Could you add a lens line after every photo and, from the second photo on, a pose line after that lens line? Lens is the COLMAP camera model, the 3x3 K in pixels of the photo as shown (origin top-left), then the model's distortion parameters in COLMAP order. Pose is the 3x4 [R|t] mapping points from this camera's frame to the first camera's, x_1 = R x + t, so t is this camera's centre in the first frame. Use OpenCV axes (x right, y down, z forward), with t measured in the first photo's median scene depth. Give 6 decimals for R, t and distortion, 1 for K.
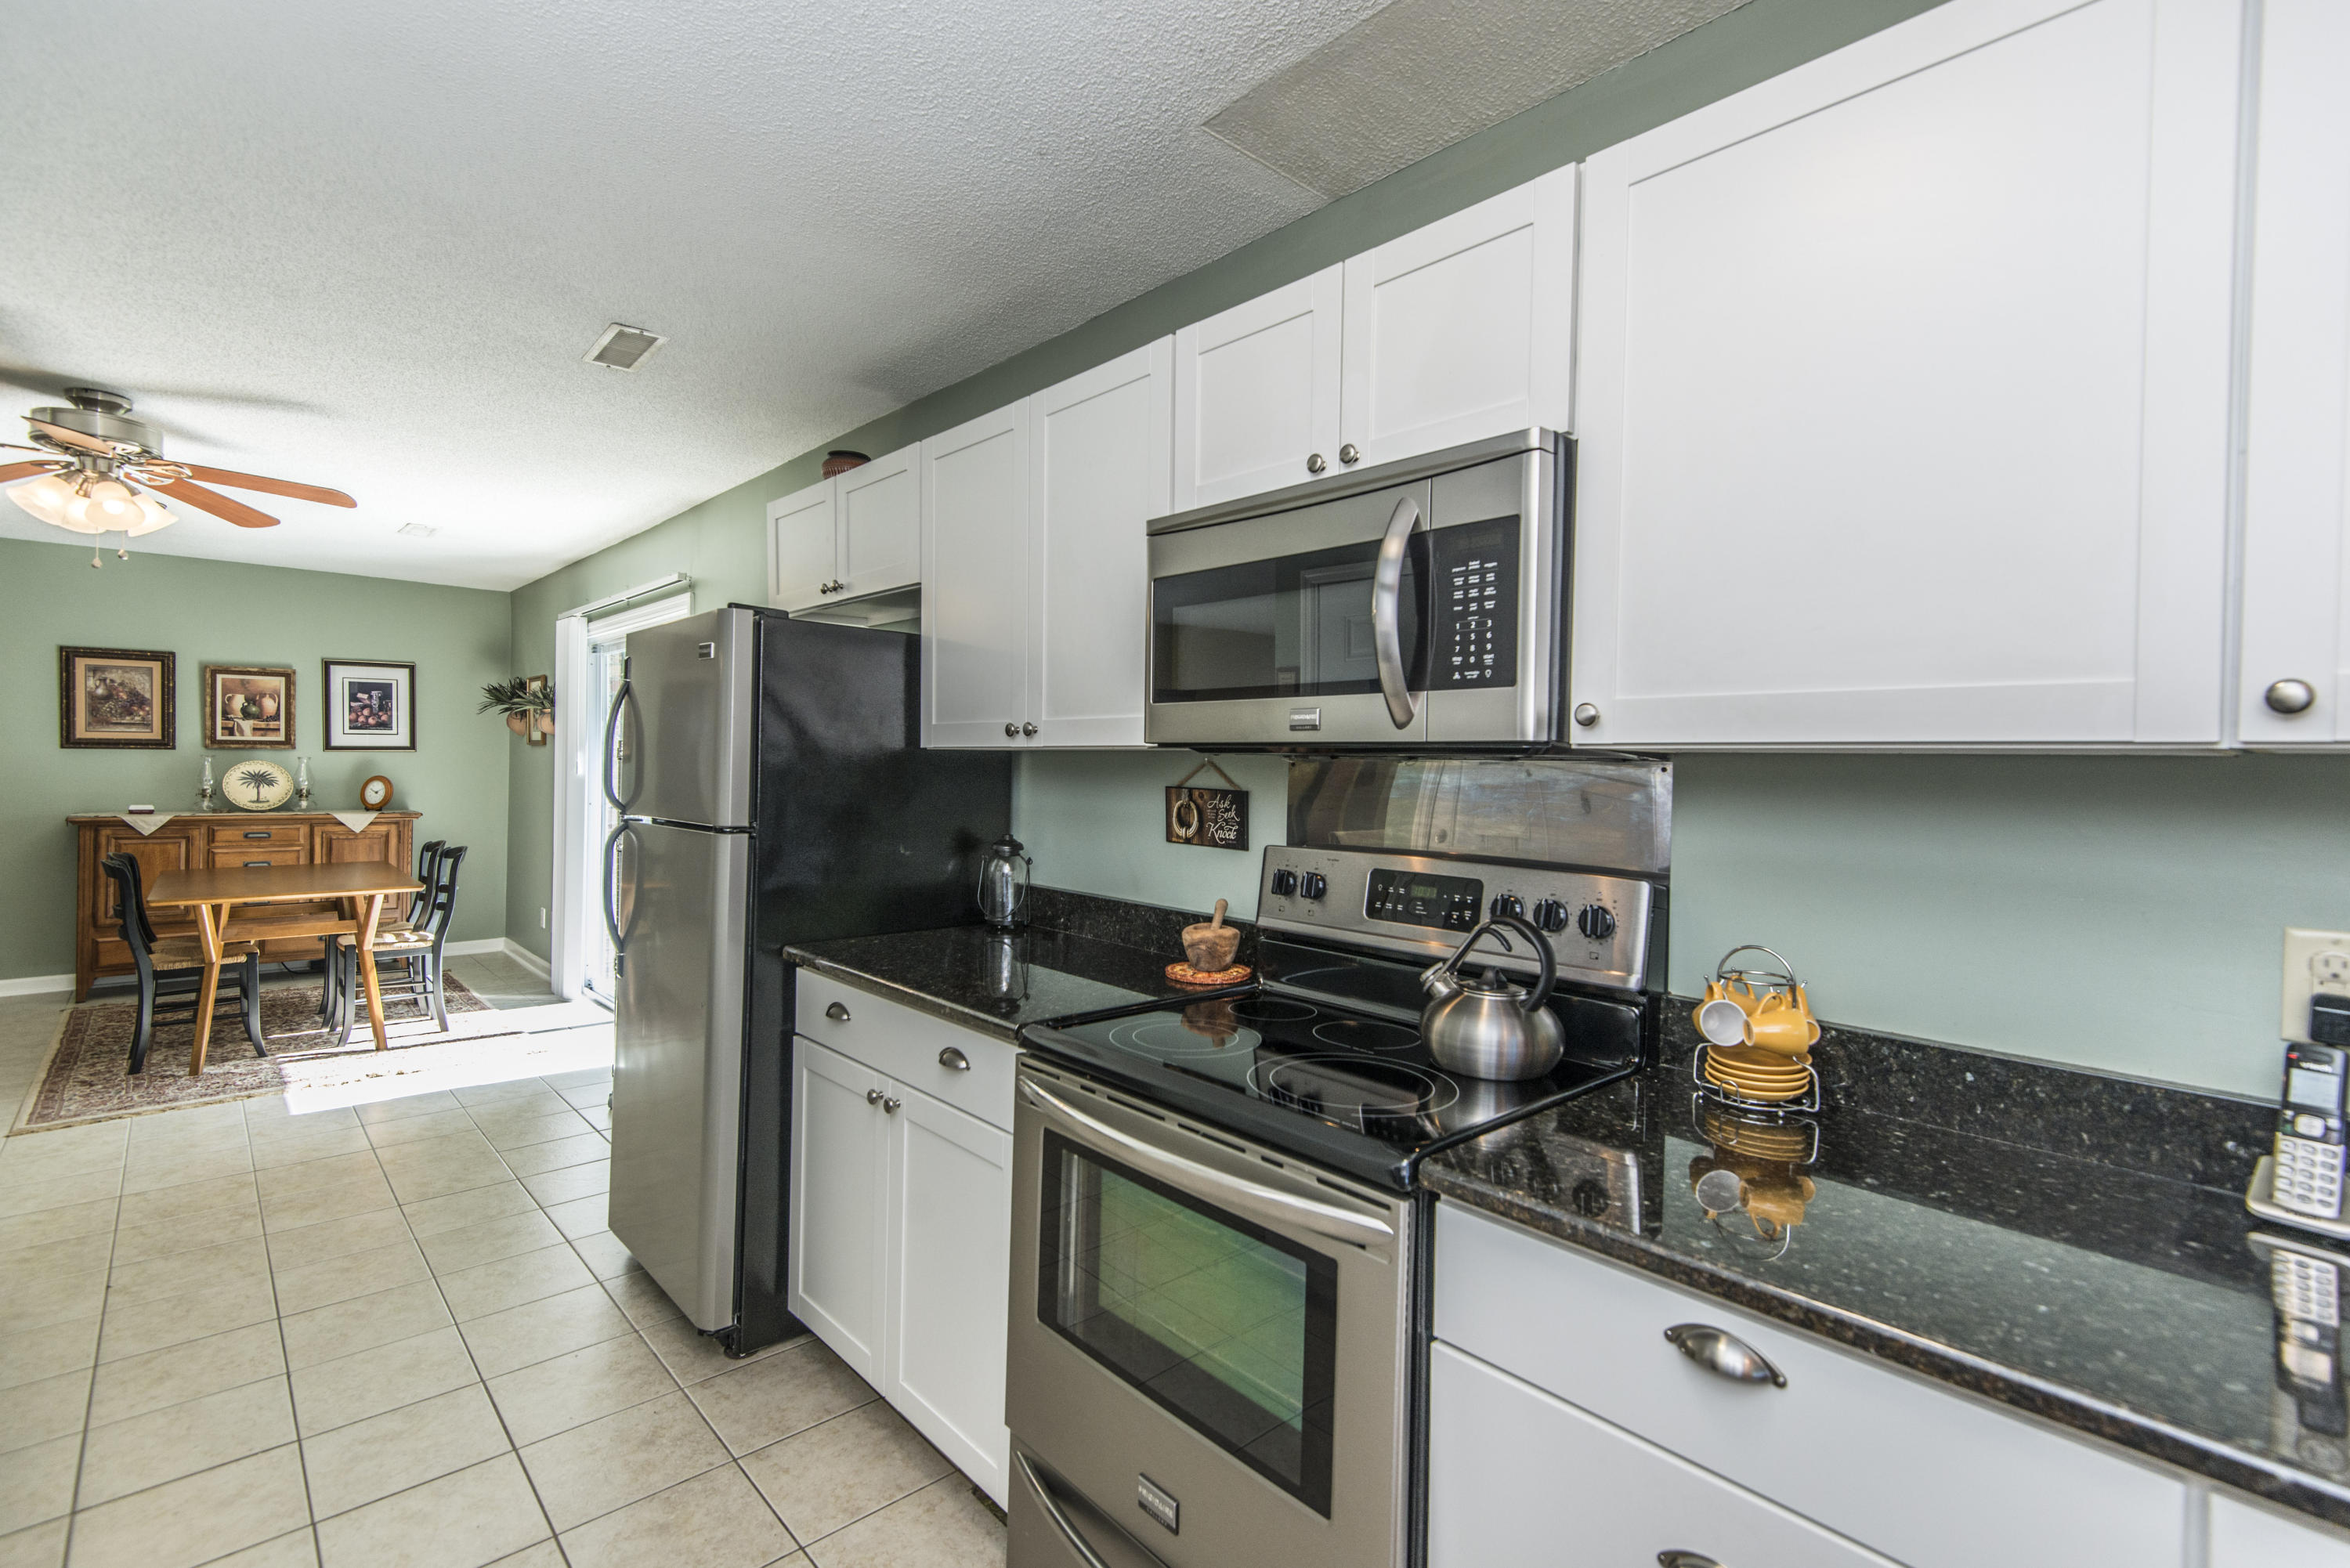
lens RADIAL K [[1074.4, 0, 1176.6], [0, 1074.4, 779.7], [0, 0, 1]] dist [0.000896, -0.001785]
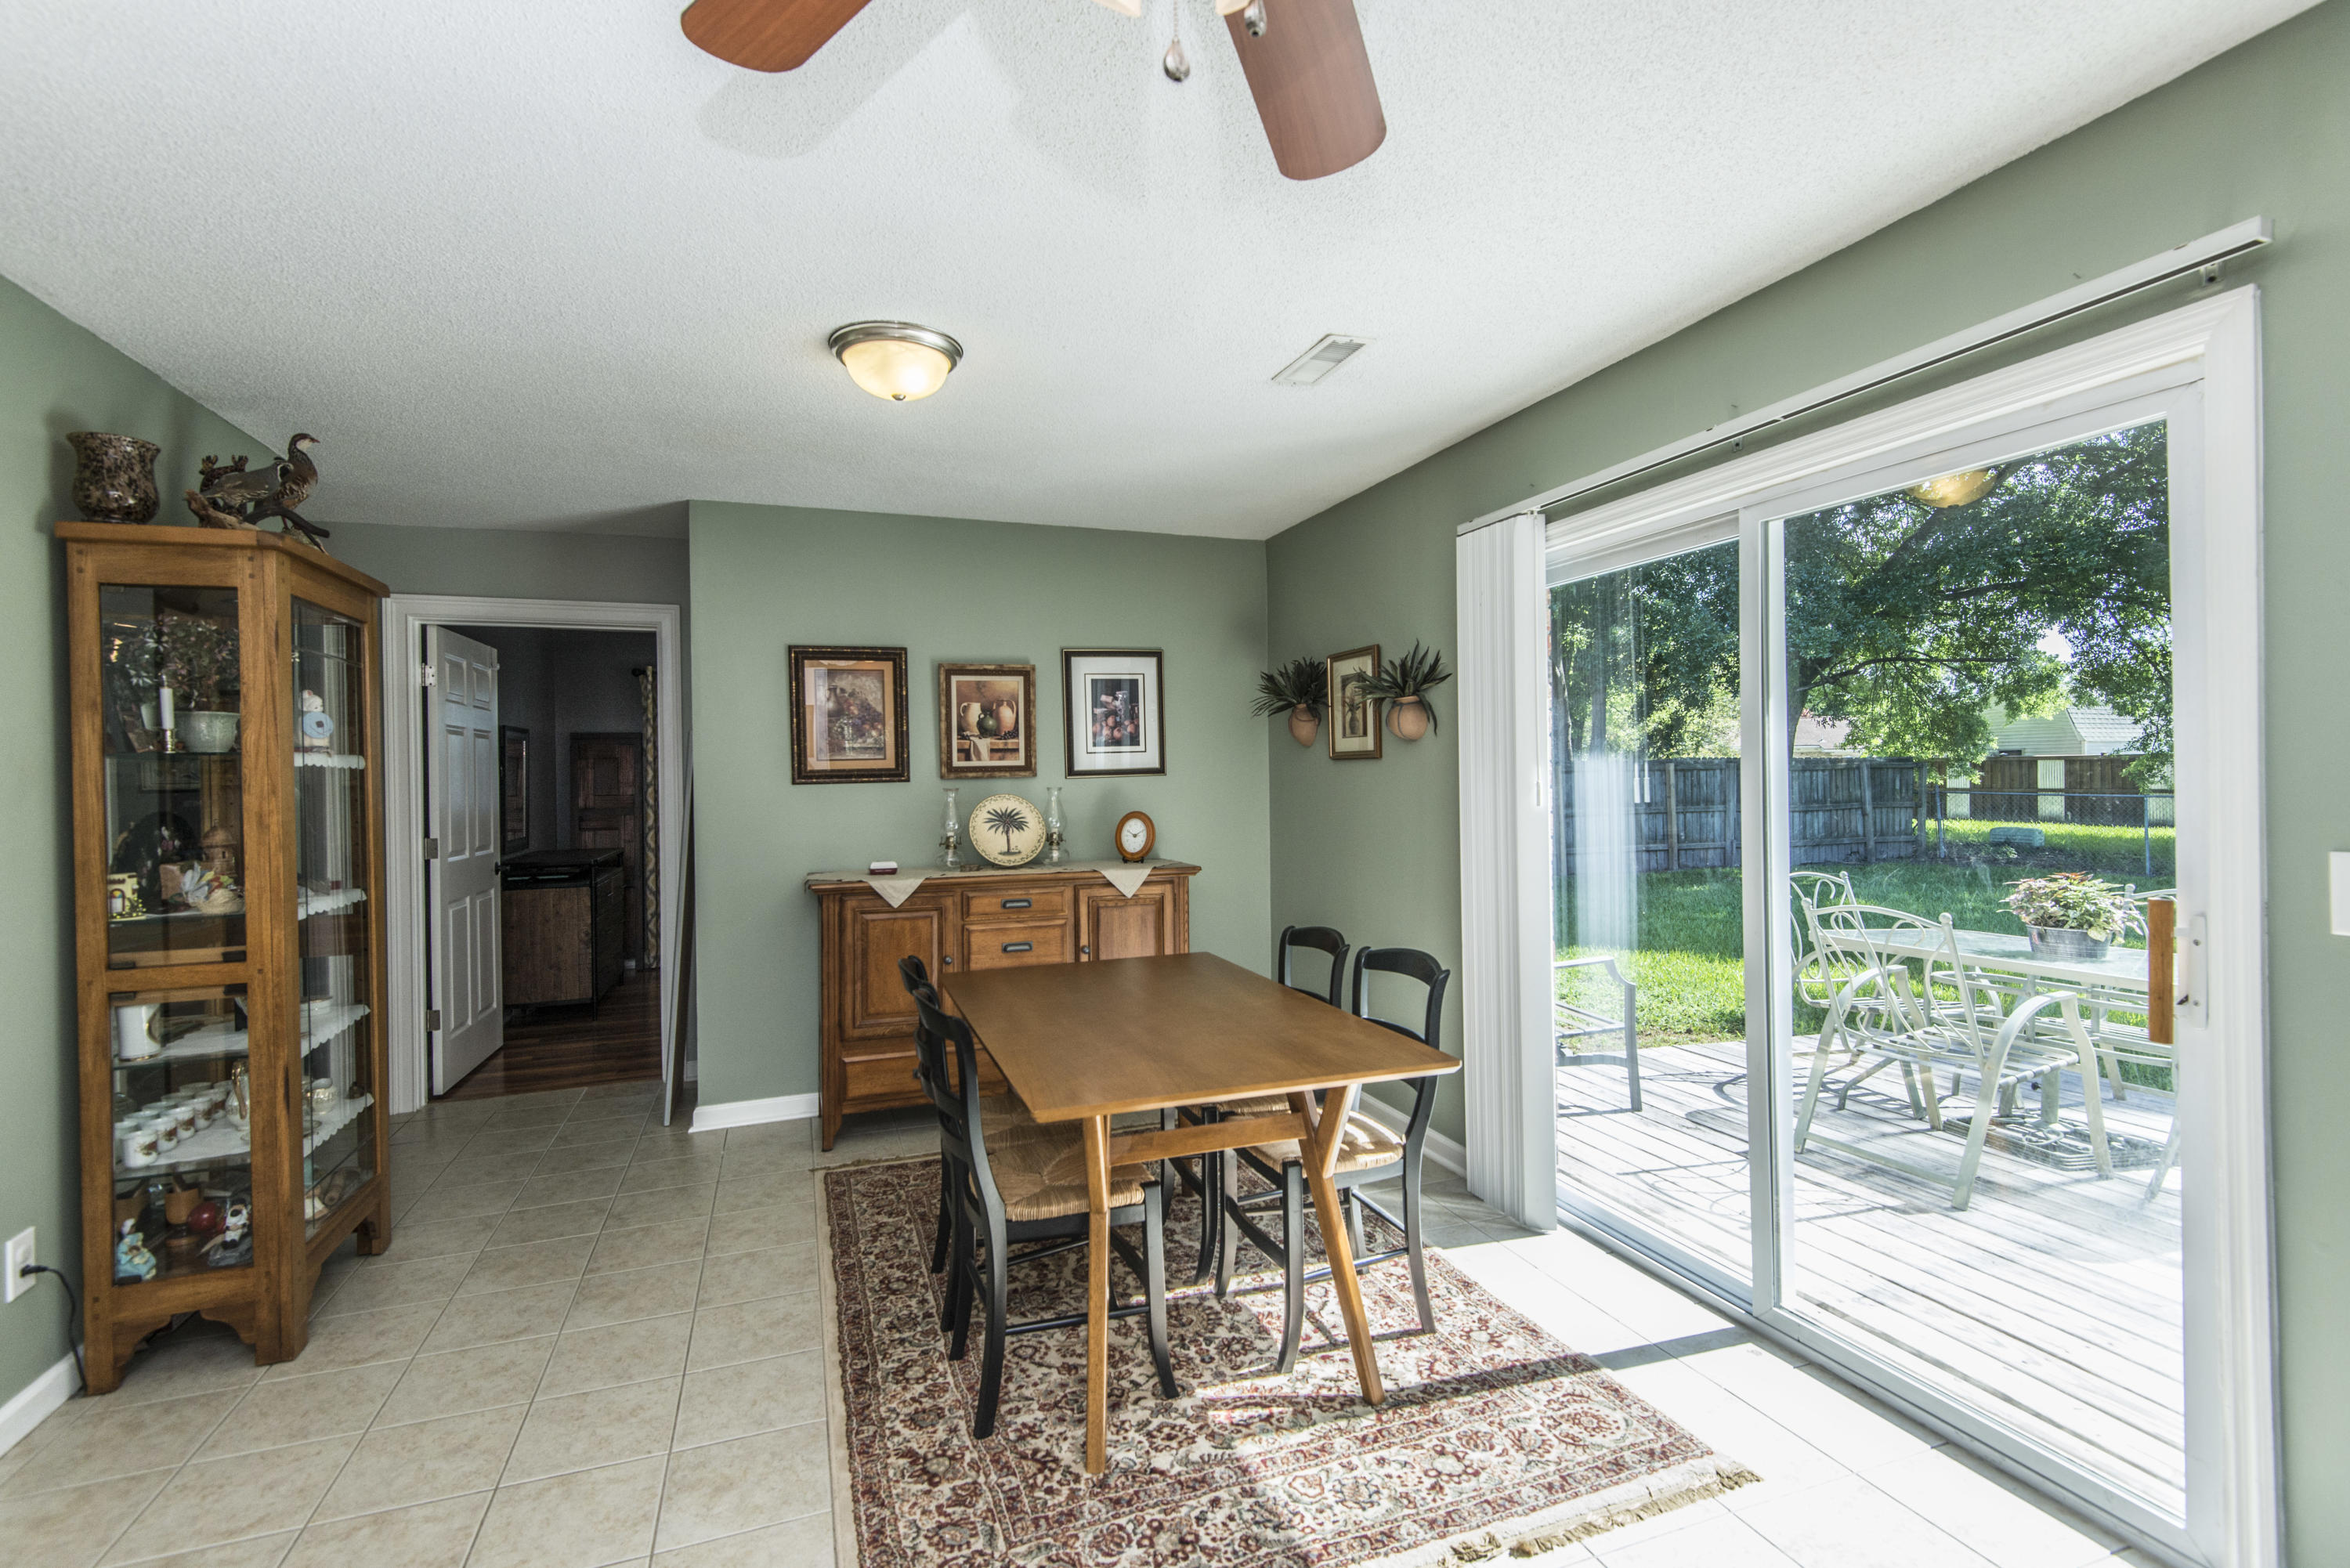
lens RADIAL K [[1074.4, 0, 1173.3], [0, 1074.4, 782.3], [0, 0, 1]] dist [0.000896, -0.001785]
pose [[0.915442, -0.029360, -0.401378, -0.471552], [0.025139, 0.999559, -0.015781, -0.011745], [0.401664, 0.004356, 0.915777, 0.401698]]
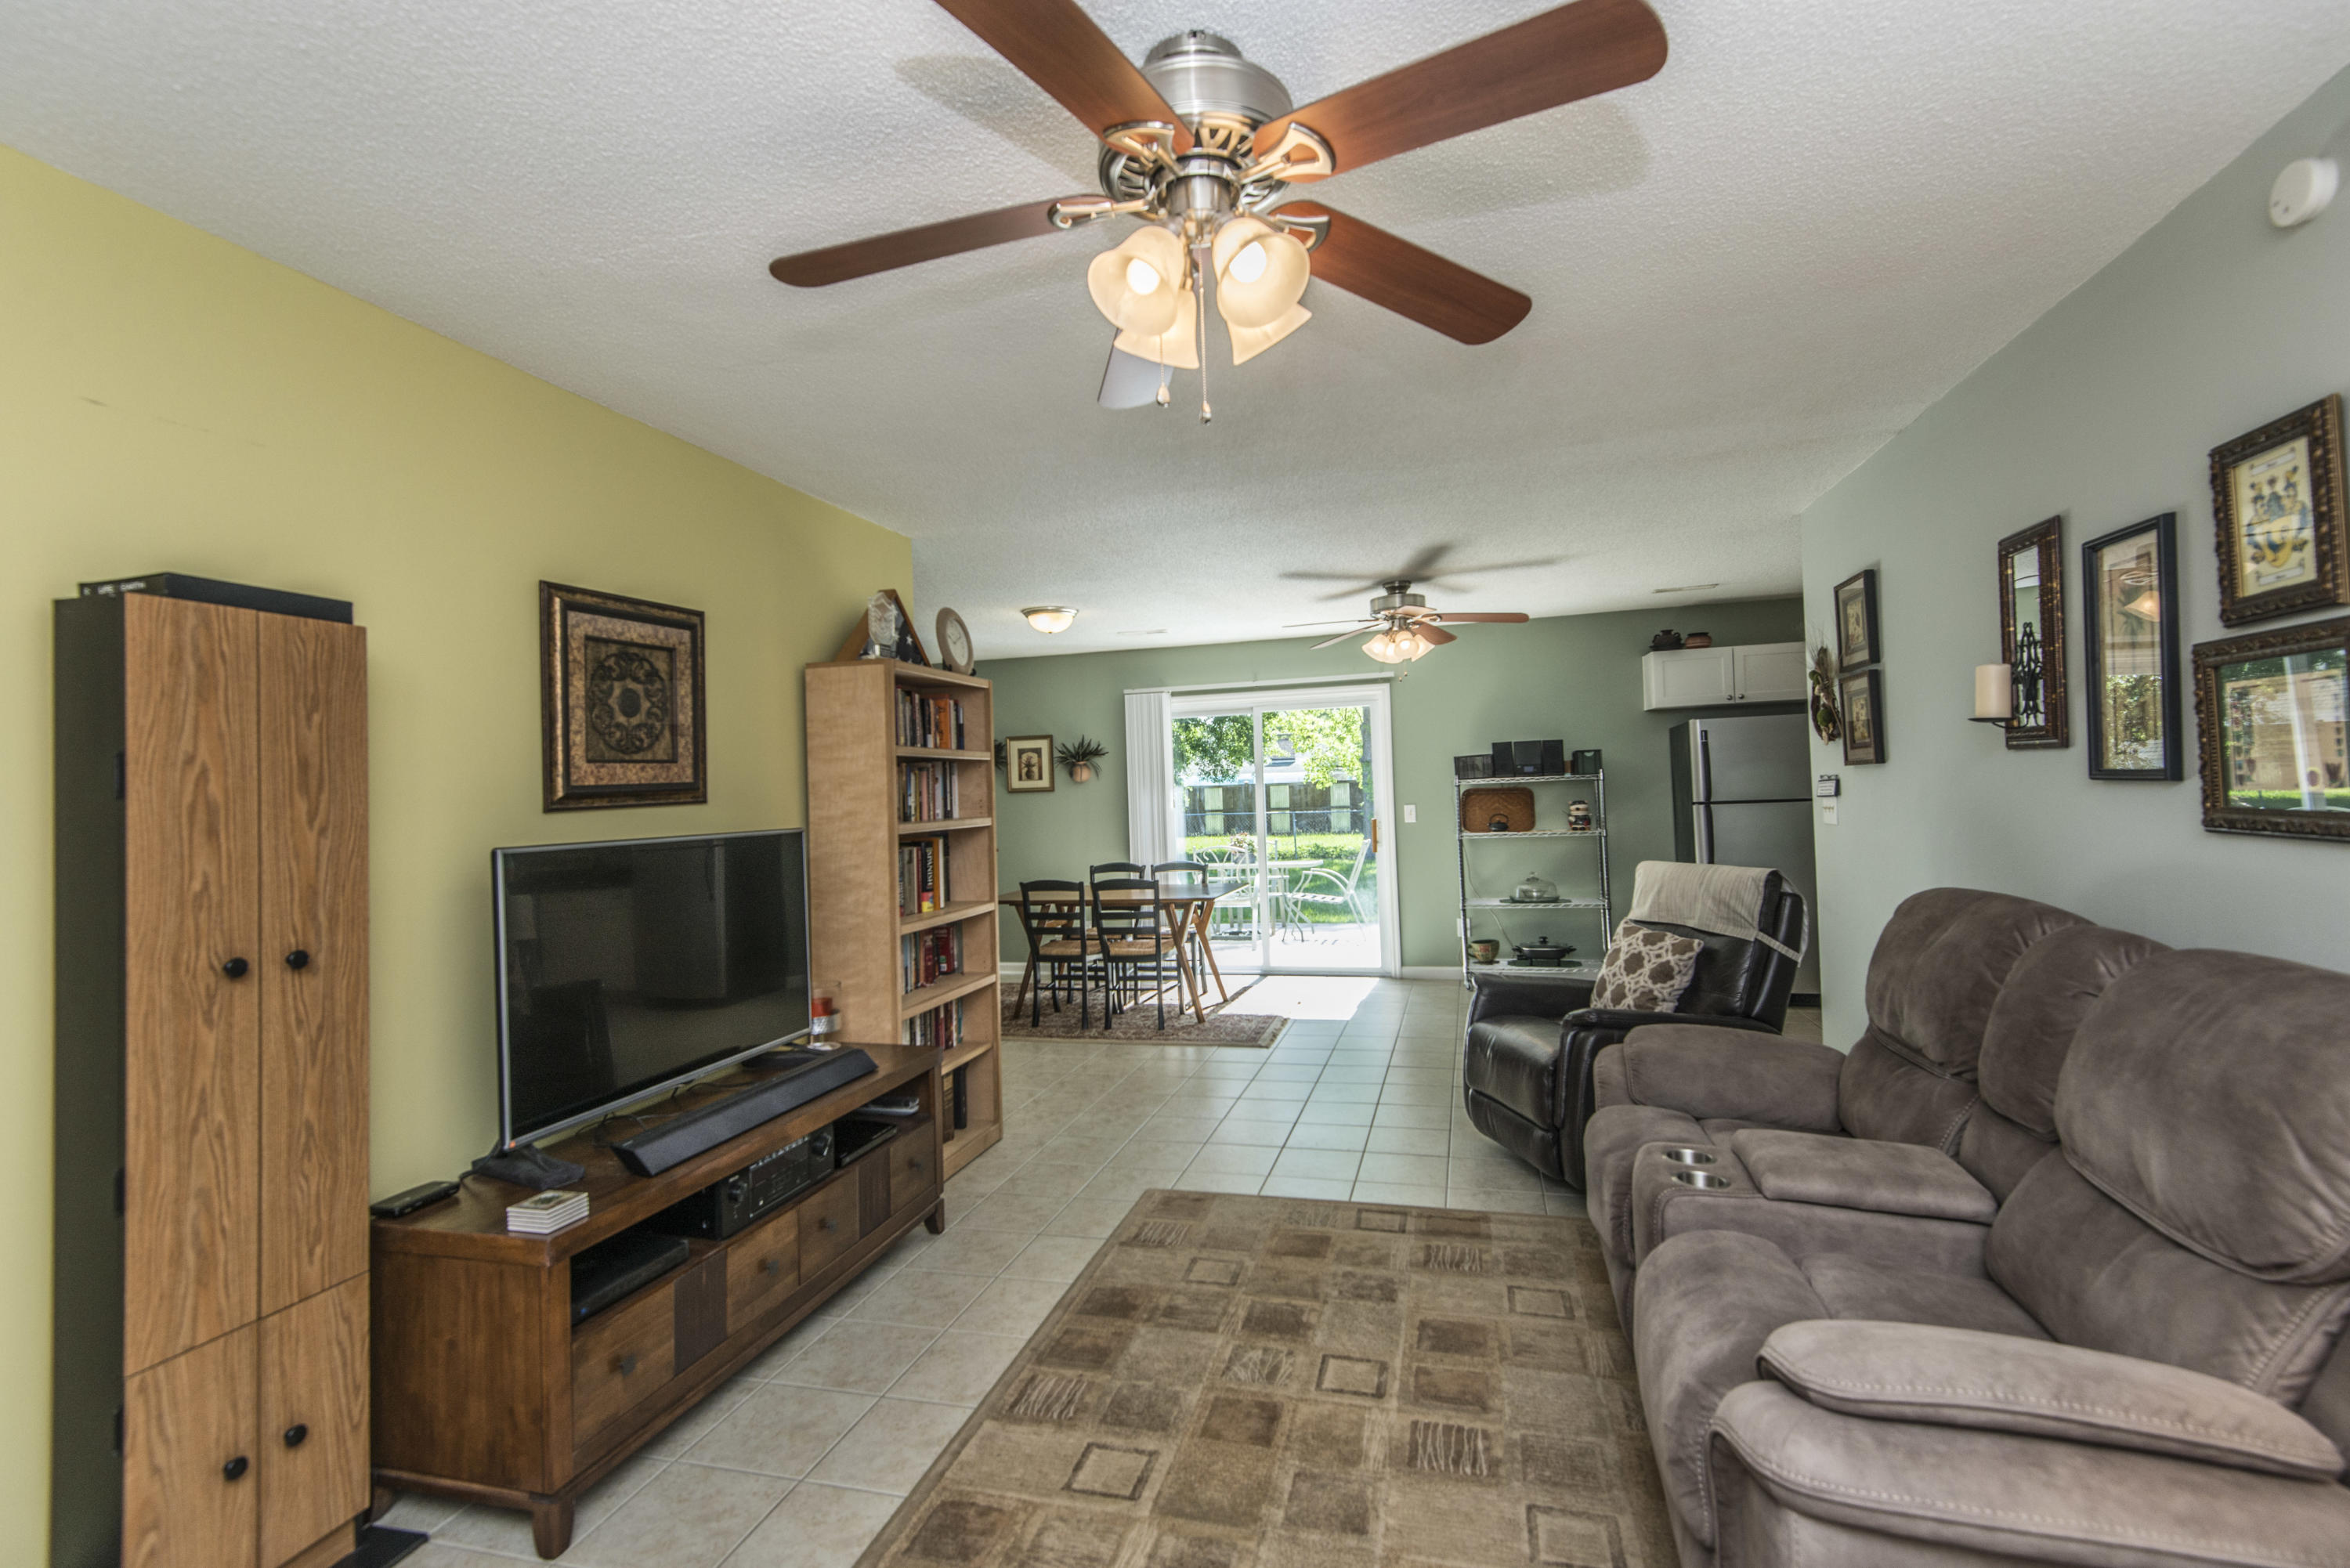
lens RADIAL K [[1074.4, 0, 1170.8], [0, 1074.4, 768.4], [0, 0, 1]] dist [0.000896, -0.001785]
pose [[0.858971, -0.039747, 0.510479, -1.178463], [0.059163, 0.998009, -0.021846, -0.023647], [-0.508594, 0.048967, 0.859613, -0.178393]]
